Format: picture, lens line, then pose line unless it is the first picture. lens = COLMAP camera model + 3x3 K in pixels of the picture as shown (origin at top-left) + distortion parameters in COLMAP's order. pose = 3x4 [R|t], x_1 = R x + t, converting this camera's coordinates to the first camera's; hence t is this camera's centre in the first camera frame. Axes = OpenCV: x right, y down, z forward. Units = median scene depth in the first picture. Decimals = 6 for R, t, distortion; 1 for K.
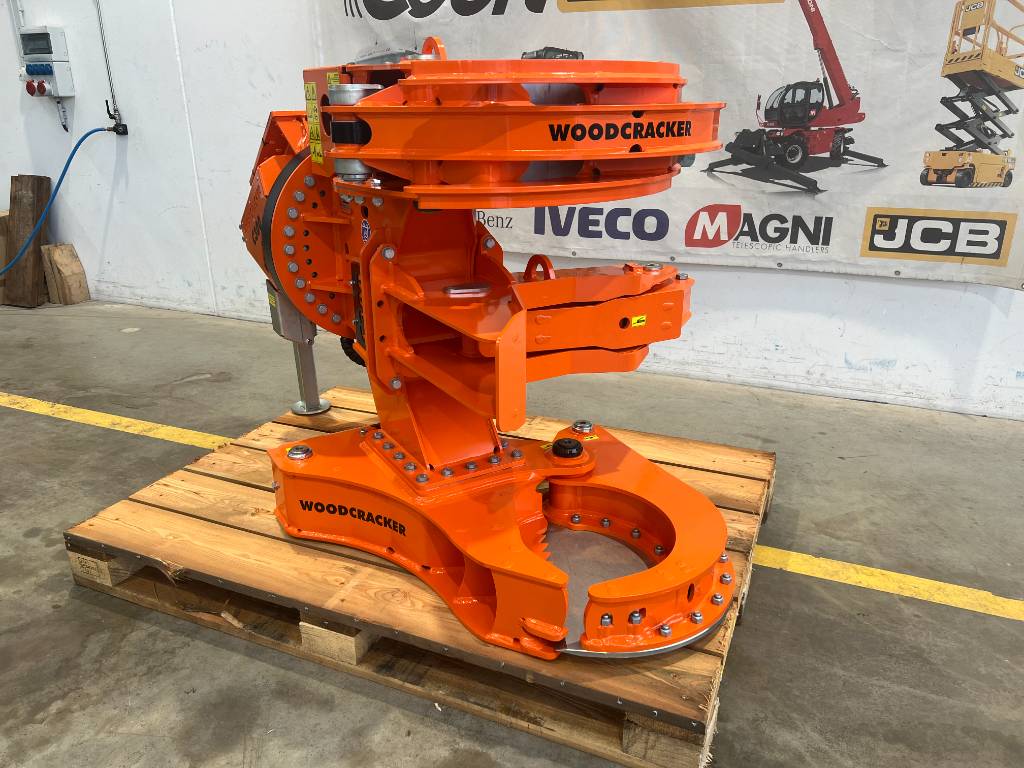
lens RADIAL K [[767.4, 0, 510.7], [0, 767.4, 383.4], [0, 0, 1]] dist [0.055094, -0.058982]
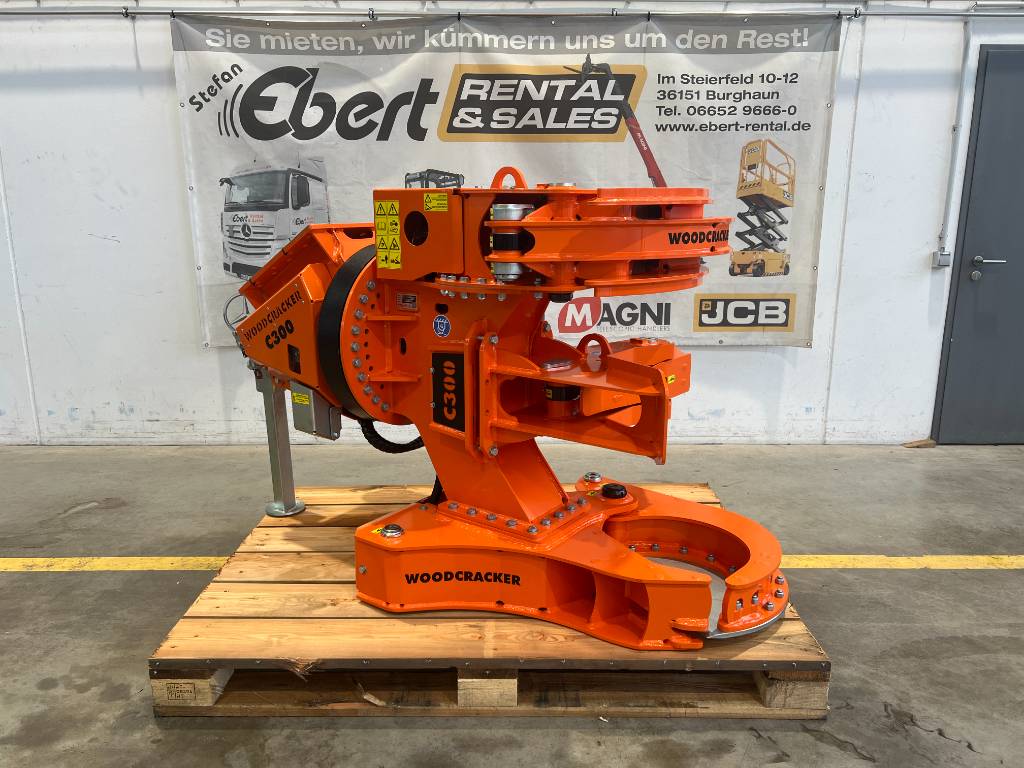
lens RADIAL K [[767.4, 0, 506.9], [0, 767.4, 380.3], [0, 0, 1]] dist [0.055094, -0.058982]
pose [[0.918939, -0.083015, 0.385563, -0.360619], [0.134510, 0.984952, -0.108518, 0.014176], [-0.370753, 0.151583, 0.916278, -0.047867]]
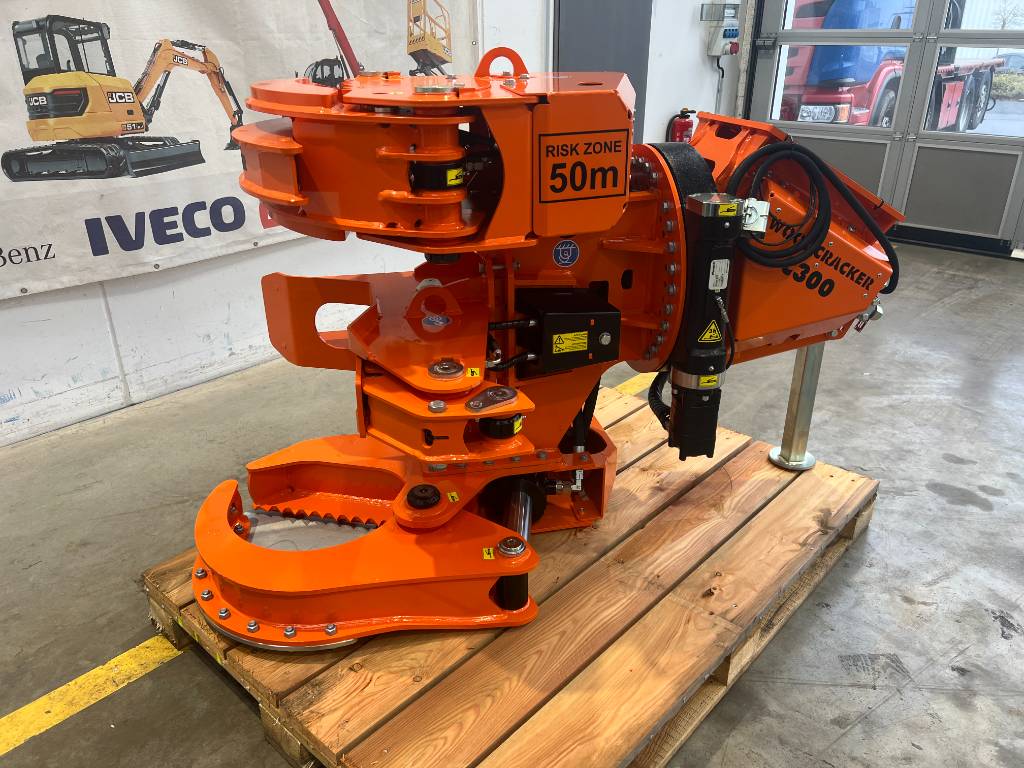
lens RADIAL K [[767.4, 0, 514.1], [0, 767.4, 381.9], [0, 0, 1]] dist [0.055094, -0.058982]
pose [[0.323957, -0.386423, 0.863556, -0.692439], [0.326735, 0.902316, 0.281195, -0.202491], [-0.887860, 0.191058, 0.418569, 0.398866]]
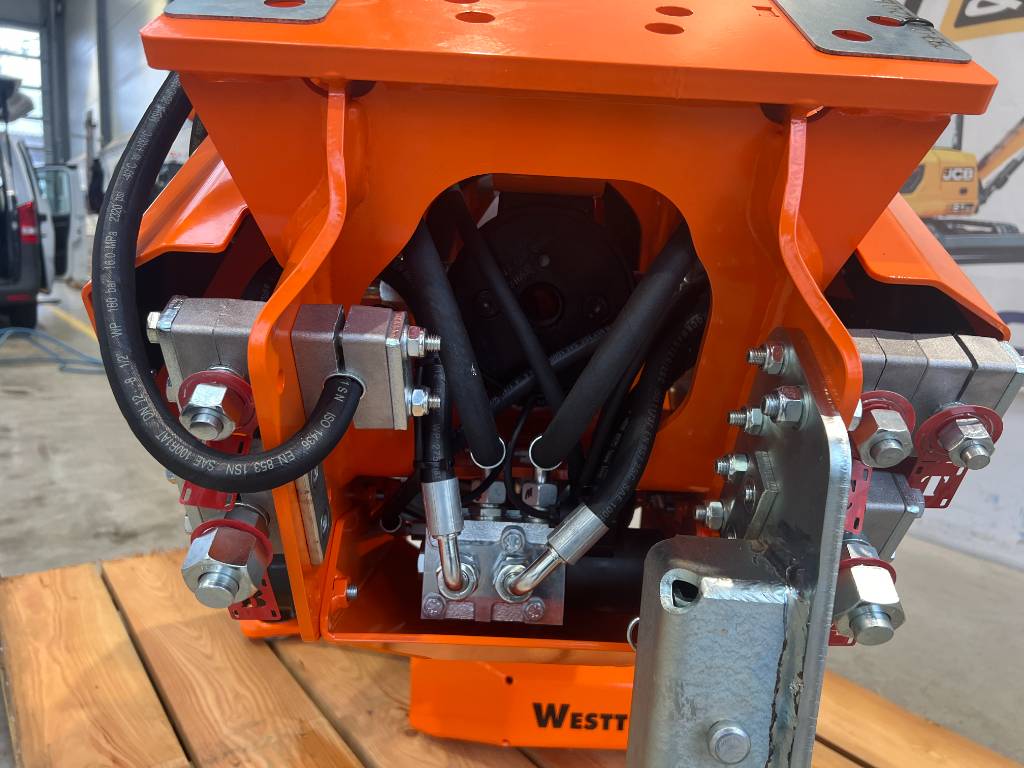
lens RADIAL K [[767.4, 0, 507.4], [0, 767.4, 385.0], [0, 0, 1]] dist [0.055094, -0.058982]
pose [[0.856259, 0.115325, -0.503508, 0.134105], [-0.212022, 0.967329, -0.139002, 0.017500], [0.471027, 0.225777, 0.852735, 0.295269]]
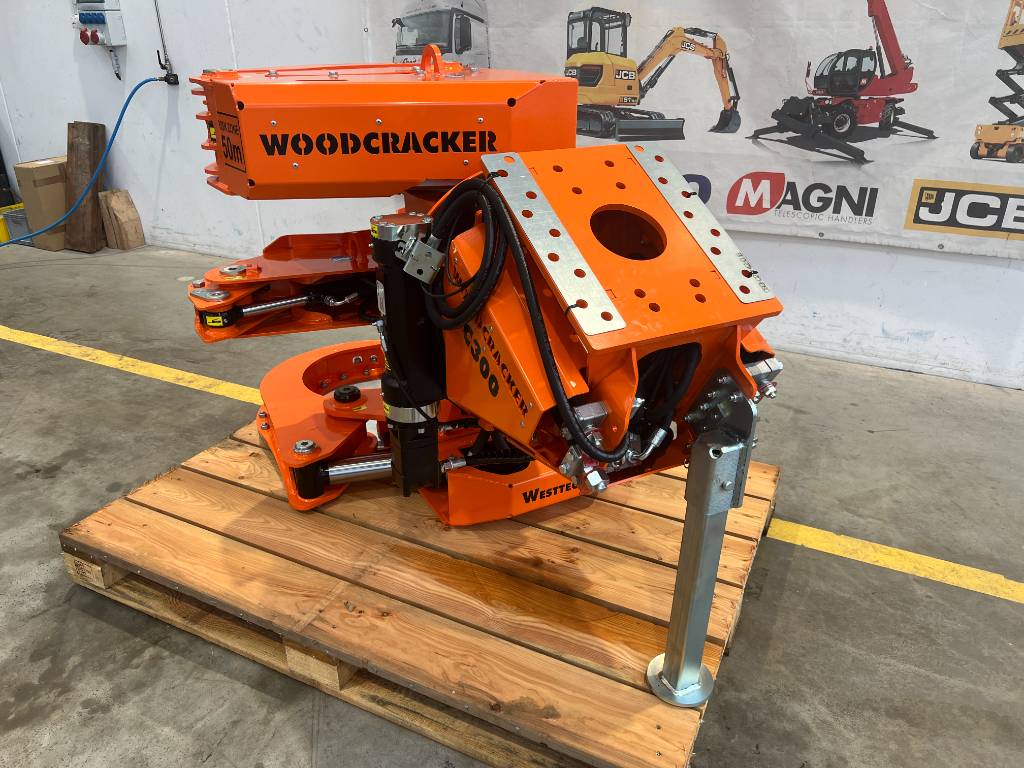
lens RADIAL K [[767.4, 0, 506.8], [0, 767.4, 381.0], [0, 0, 1]] dist [0.055094, -0.058982]
pose [[0.998522, 0.022524, -0.049462, -0.006182], [-0.017727, 0.995285, 0.095364, -0.058993], [0.051377, -0.094347, 0.994213, -0.041889]]
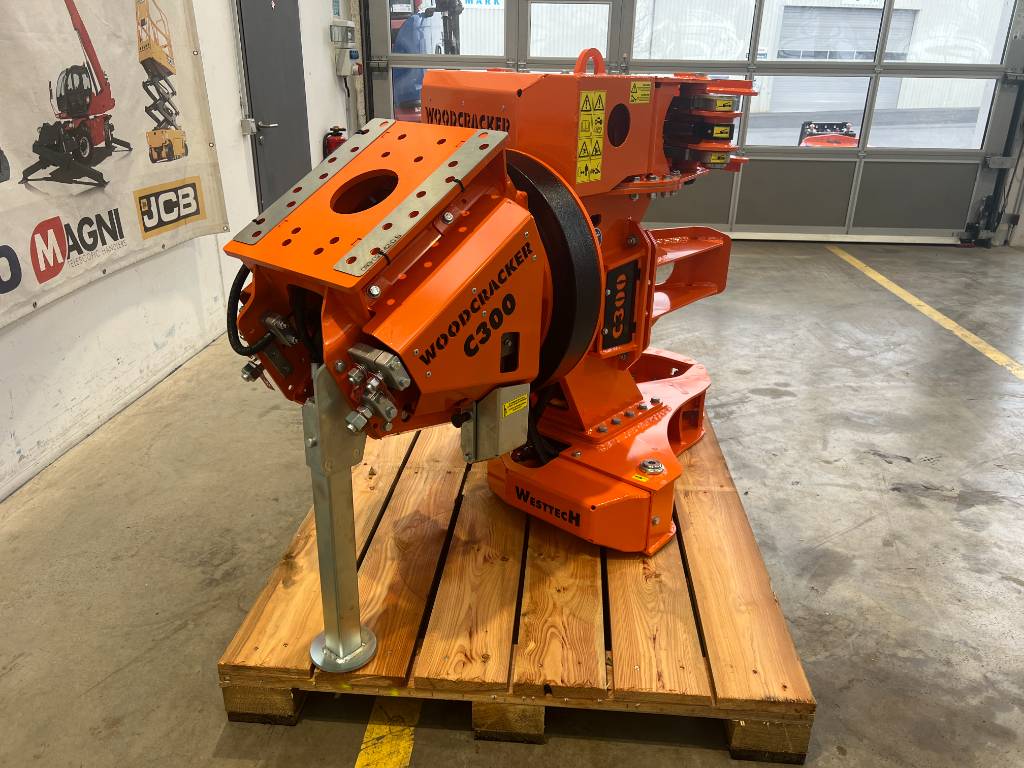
lens RADIAL K [[767.4, 0, 515.7], [0, 767.4, 386.4], [0, 0, 1]] dist [0.055094, -0.058982]
pose [[-0.331607, -0.361548, 0.871390, -0.716955], [0.309388, 0.830896, 0.462484, -0.349906], [-0.891244, 0.422960, -0.163672, 0.878975]]
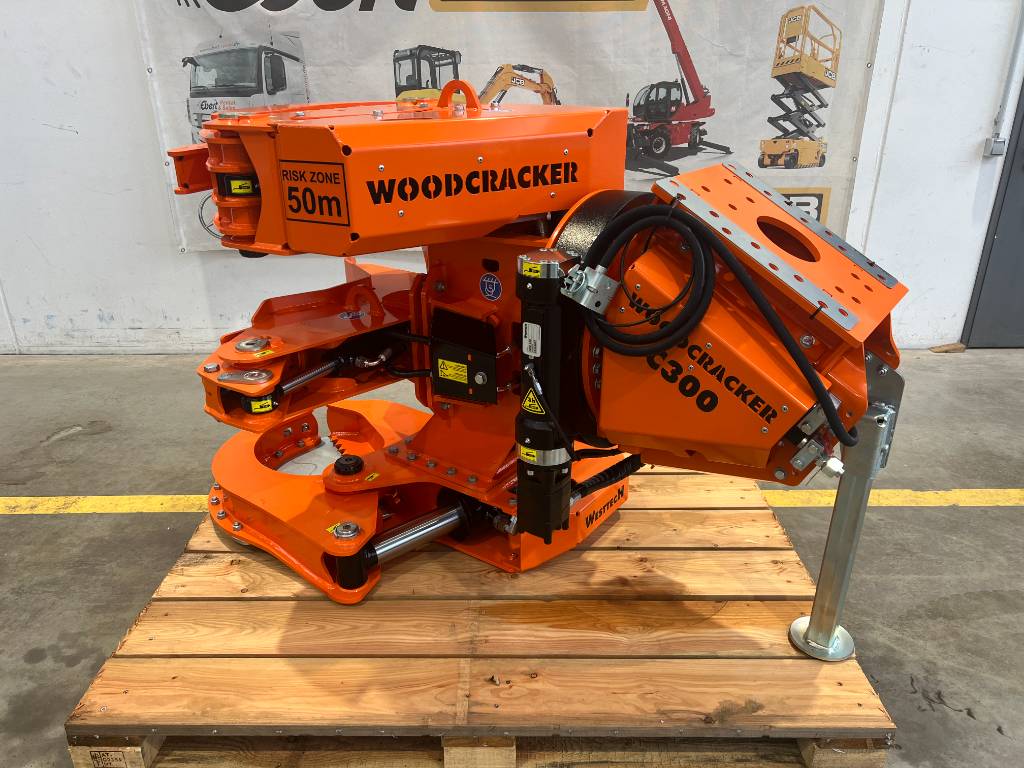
lens RADIAL K [[767.4, 0, 508.4], [0, 767.4, 383.8], [0, 0, 1]] dist [0.055094, -0.058982]
pose [[0.918742, -0.159993, 0.360992, -0.322277], [0.140310, 0.986848, 0.080277, -0.078084], [-0.369088, -0.023103, 0.929107, 0.022735]]
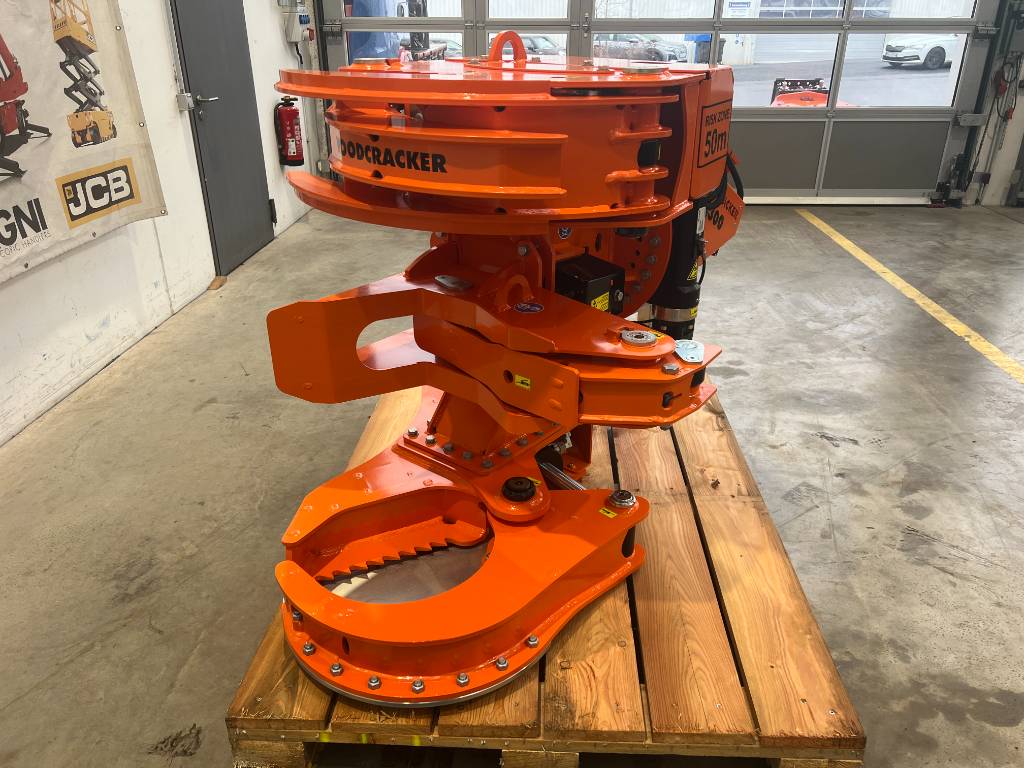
lens RADIAL K [[767.4, 0, 511.3], [0, 767.4, 381.6], [0, 0, 1]] dist [0.055094, -0.058982]
pose [[-0.346914, -0.394663, 0.850818, -0.701460], [0.322872, 0.801454, 0.503413, -0.349029], [-0.880571, 0.449346, -0.150610, 0.804163]]
